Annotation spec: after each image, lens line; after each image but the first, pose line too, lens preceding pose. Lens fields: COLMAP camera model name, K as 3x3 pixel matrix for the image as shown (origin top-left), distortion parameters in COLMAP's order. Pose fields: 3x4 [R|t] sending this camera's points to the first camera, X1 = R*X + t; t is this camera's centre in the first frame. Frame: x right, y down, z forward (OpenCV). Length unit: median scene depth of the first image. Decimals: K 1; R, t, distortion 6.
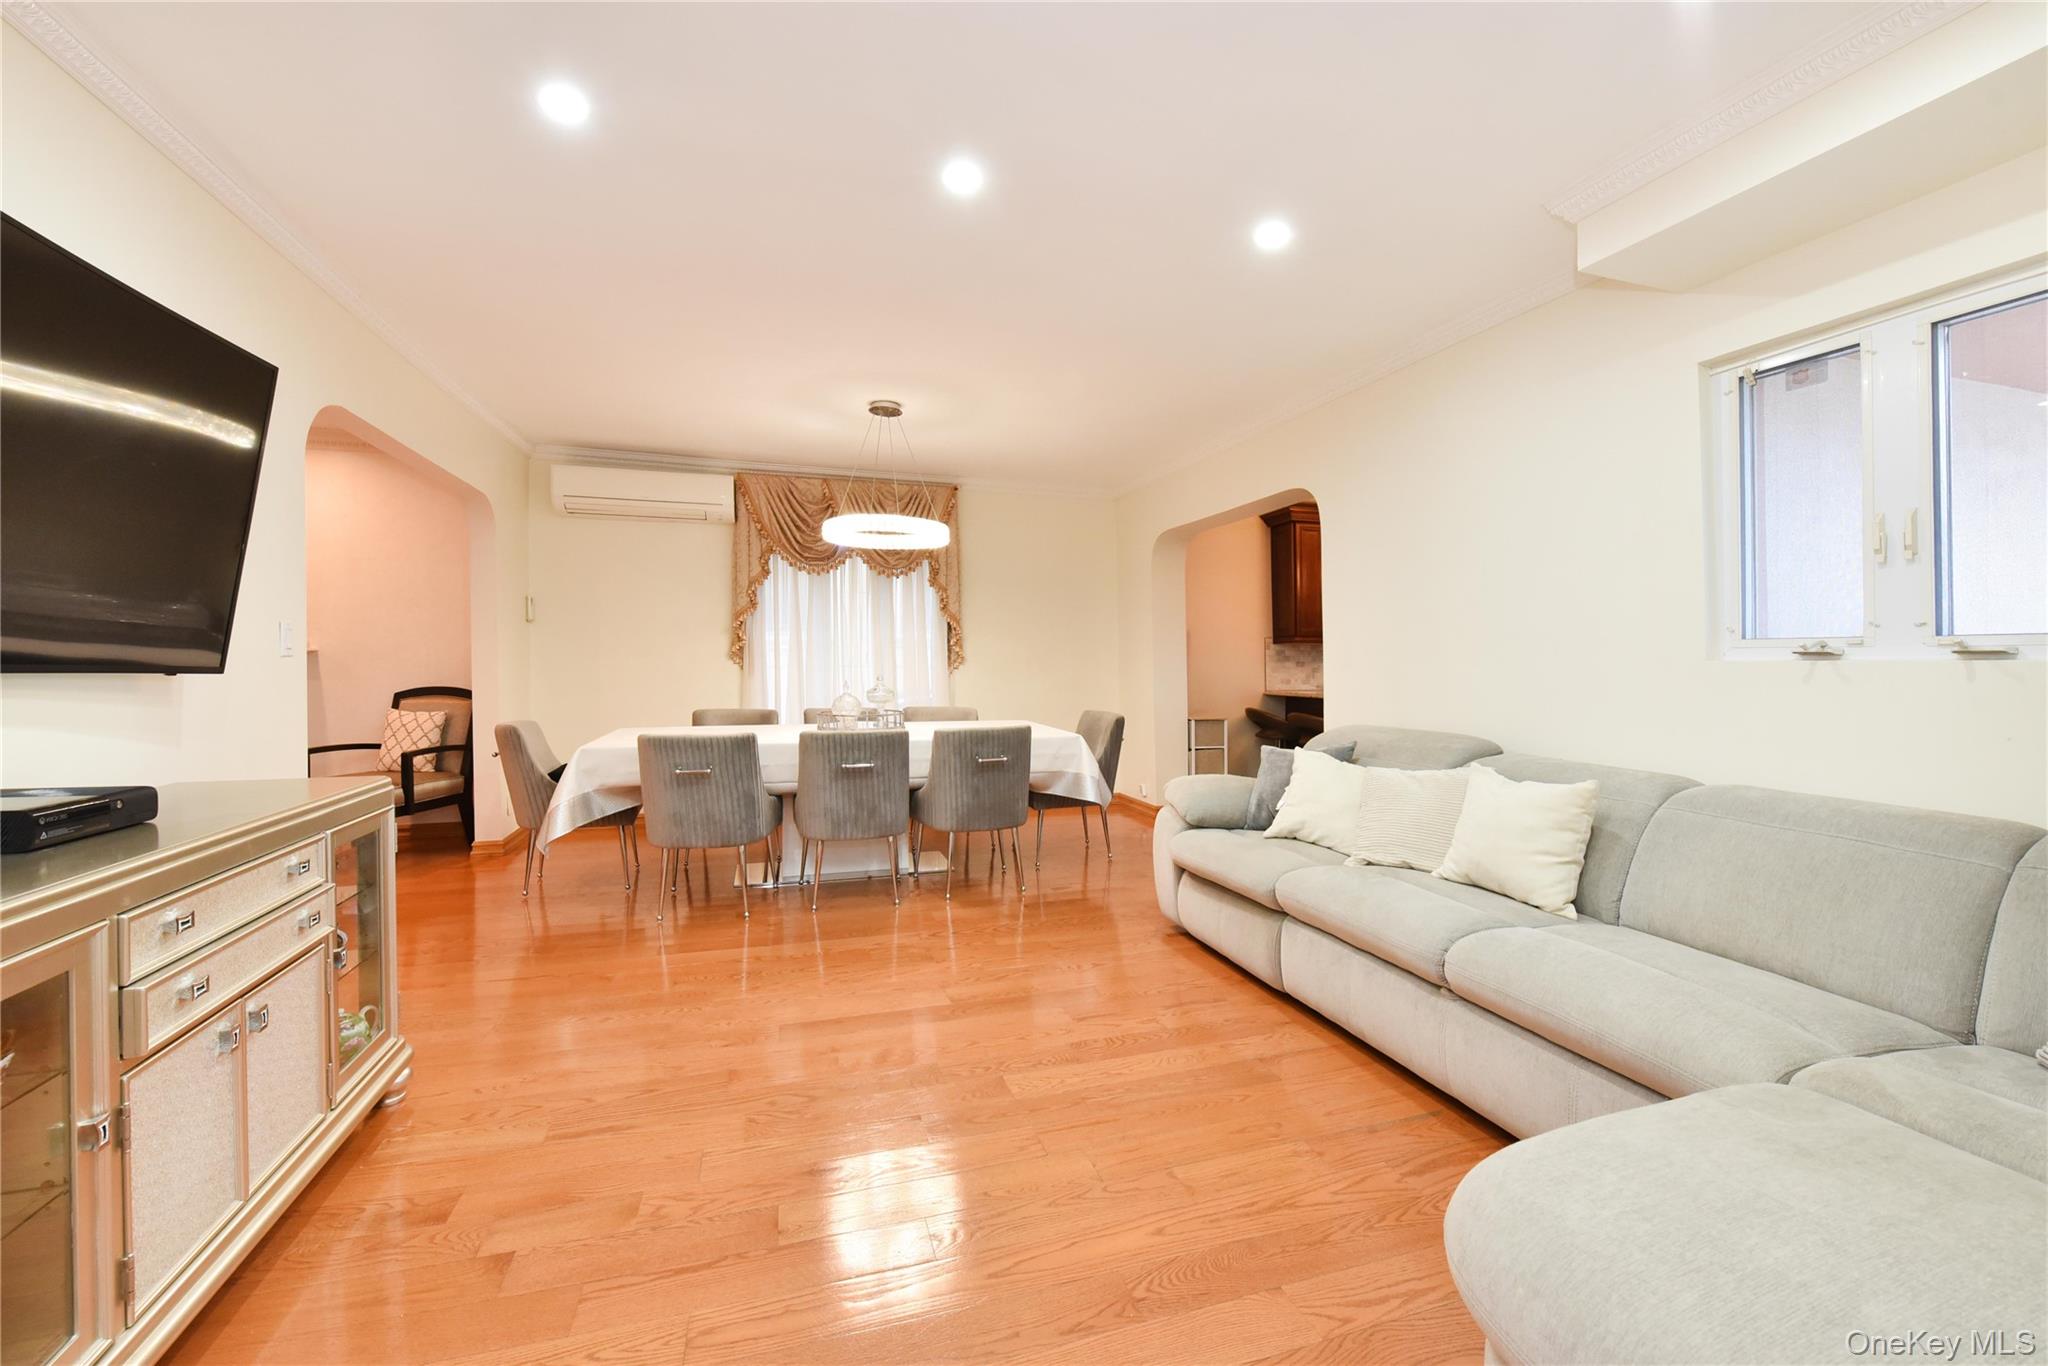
lens RADIAL K [[816.2, 0, 1012.3], [0, 816.2, 671.1], [0, 0, 1]] dist [-0.006515, 0.000051]
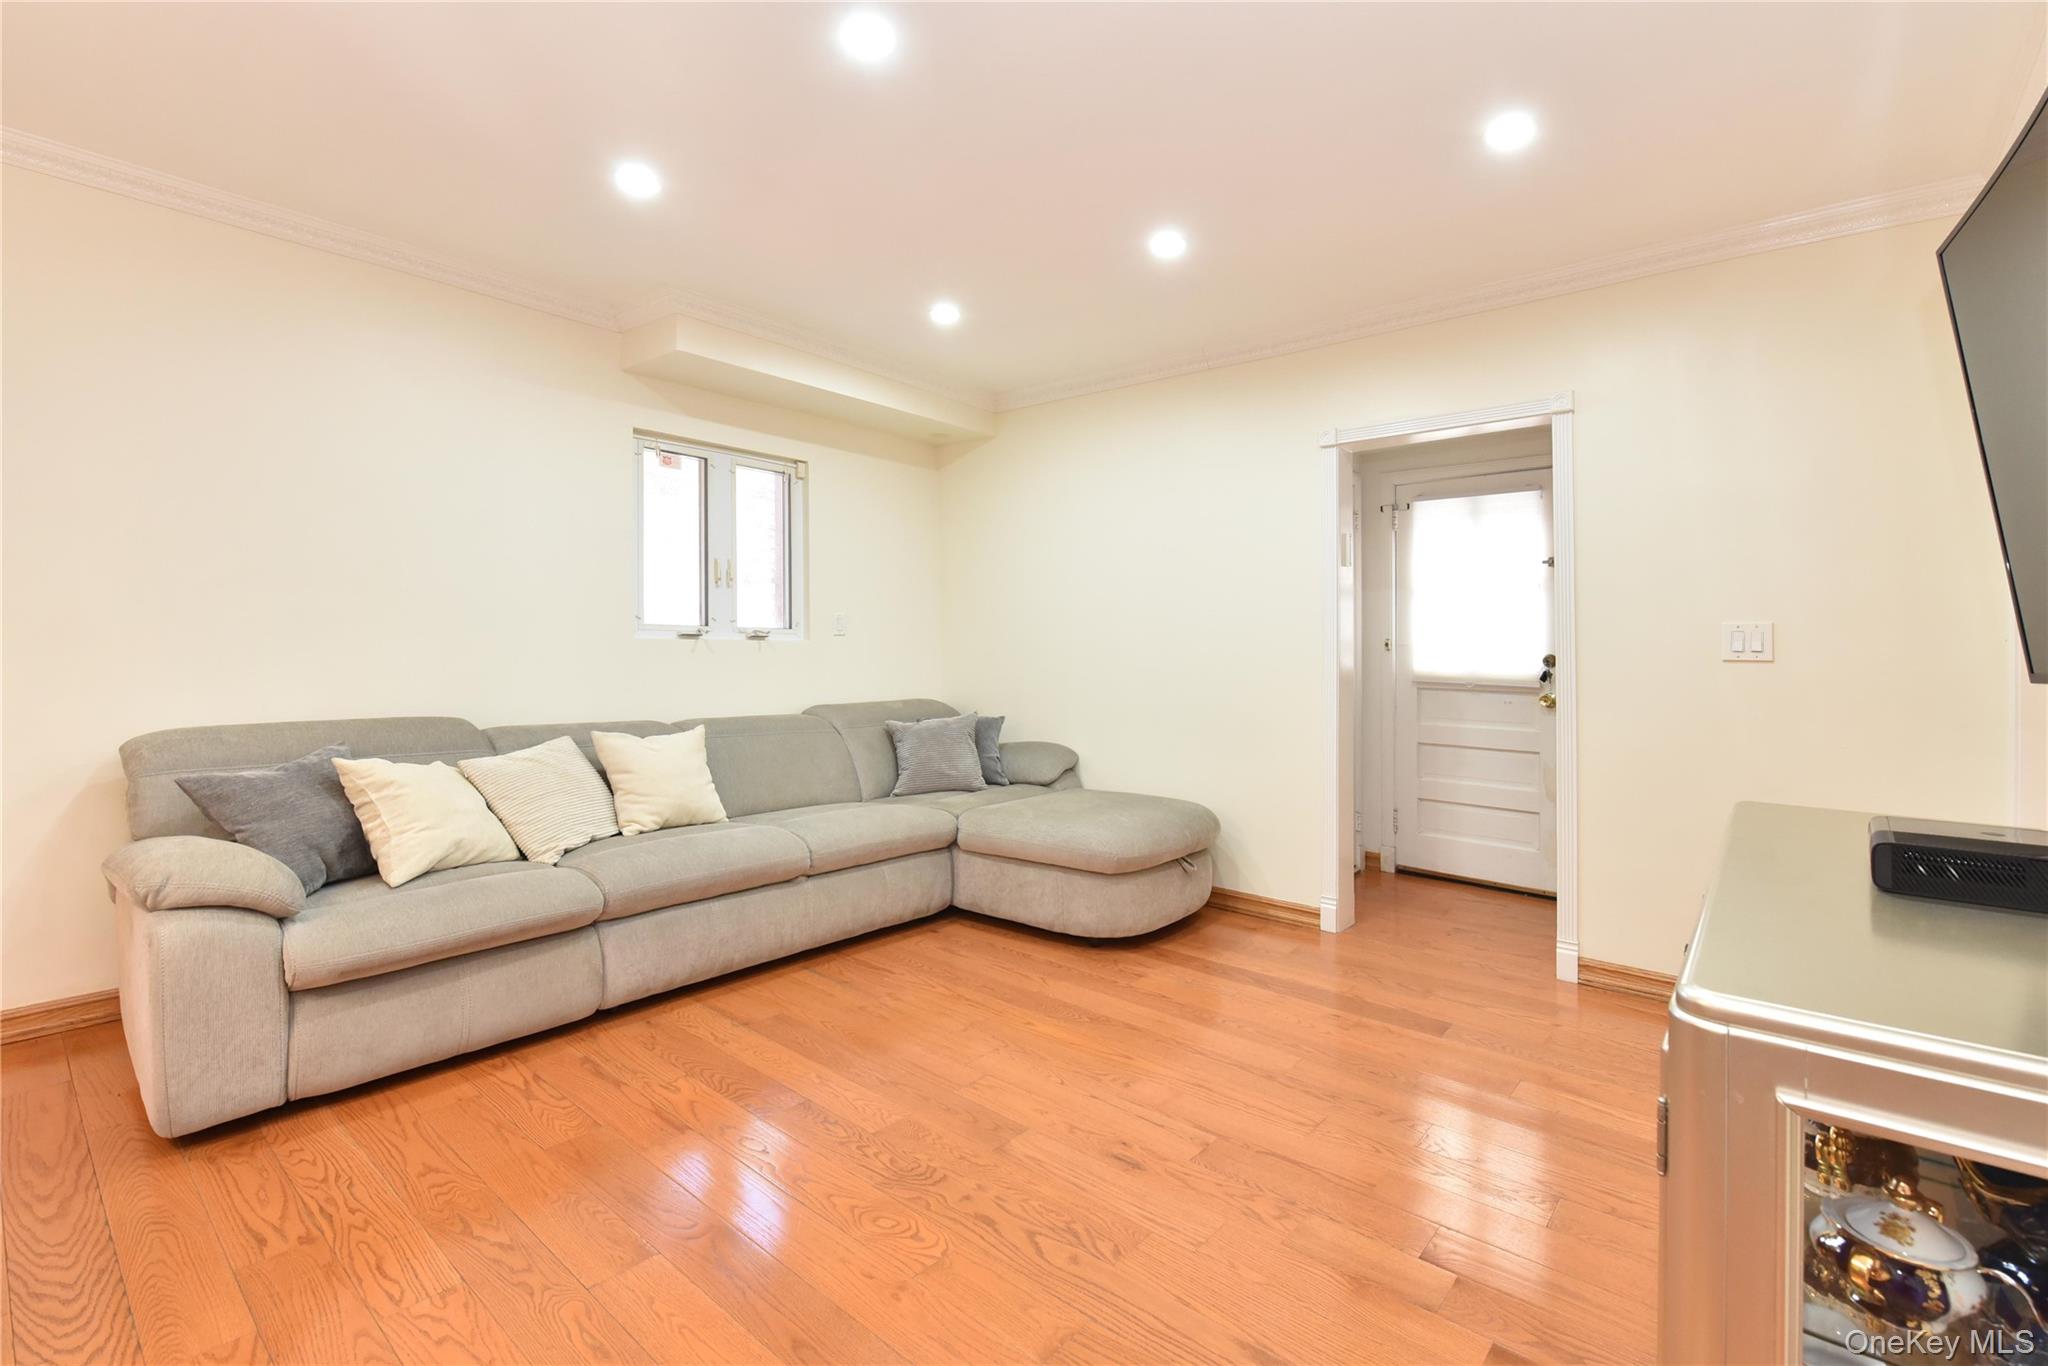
lens RADIAL K [[865.4, 0, 1028.0], [0, 865.4, 679.1], [0, 0, 1]] dist [-0.000643, -0.000075]
pose [[-0.521551, -0.038684, 0.852343, -0.989907], [-0.012973, 0.999216, 0.037411, -0.007306], [-0.853122, 0.008454, -0.521644, 1.565187]]
